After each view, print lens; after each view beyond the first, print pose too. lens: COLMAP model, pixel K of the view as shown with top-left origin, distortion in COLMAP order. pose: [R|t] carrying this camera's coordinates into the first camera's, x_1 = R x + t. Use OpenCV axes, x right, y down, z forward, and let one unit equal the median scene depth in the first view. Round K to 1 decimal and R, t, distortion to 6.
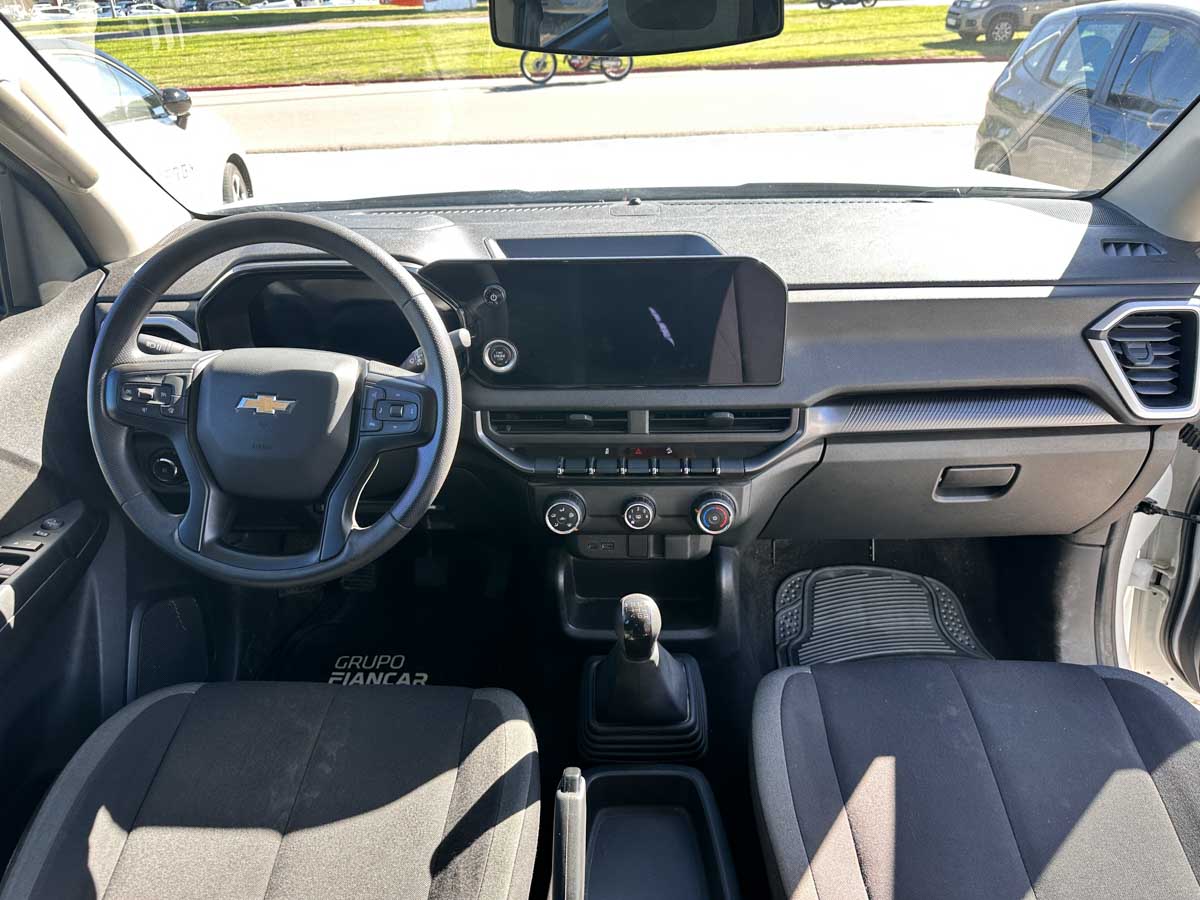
lens RADIAL K [[857.6, 0, 589.5], [0, 857.6, 432.4], [0, 0, 1]] dist [-0.001312, -0.009335]
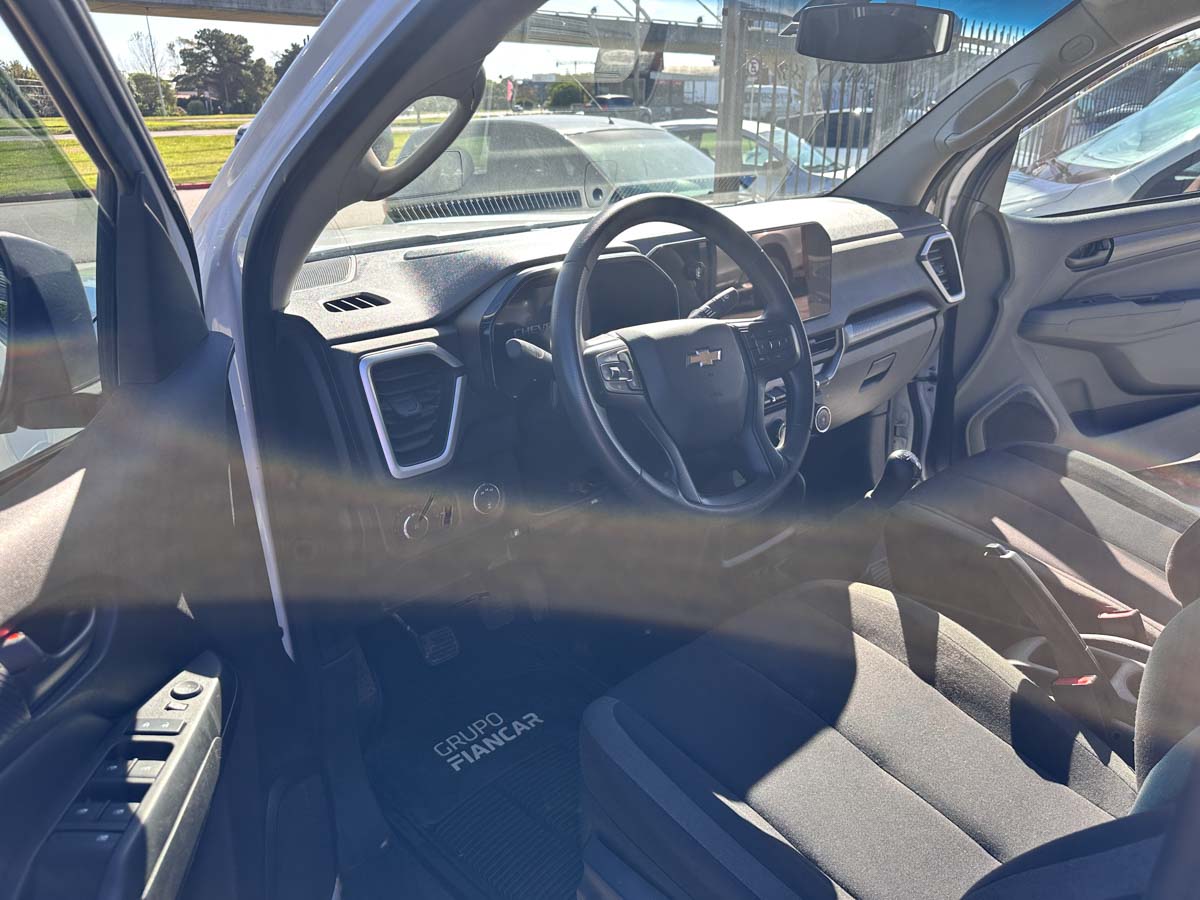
lens RADIAL K [[857.6, 0, 589.5], [0, 857.6, 432.4], [0, 0, 1]] dist [-0.001312, -0.009335]
pose [[0.697616, -0.225406, 0.680091, -1.029385], [0.316138, 0.948662, -0.009865, 0.018253], [-0.642953, 0.221885, 0.733061, 0.254296]]
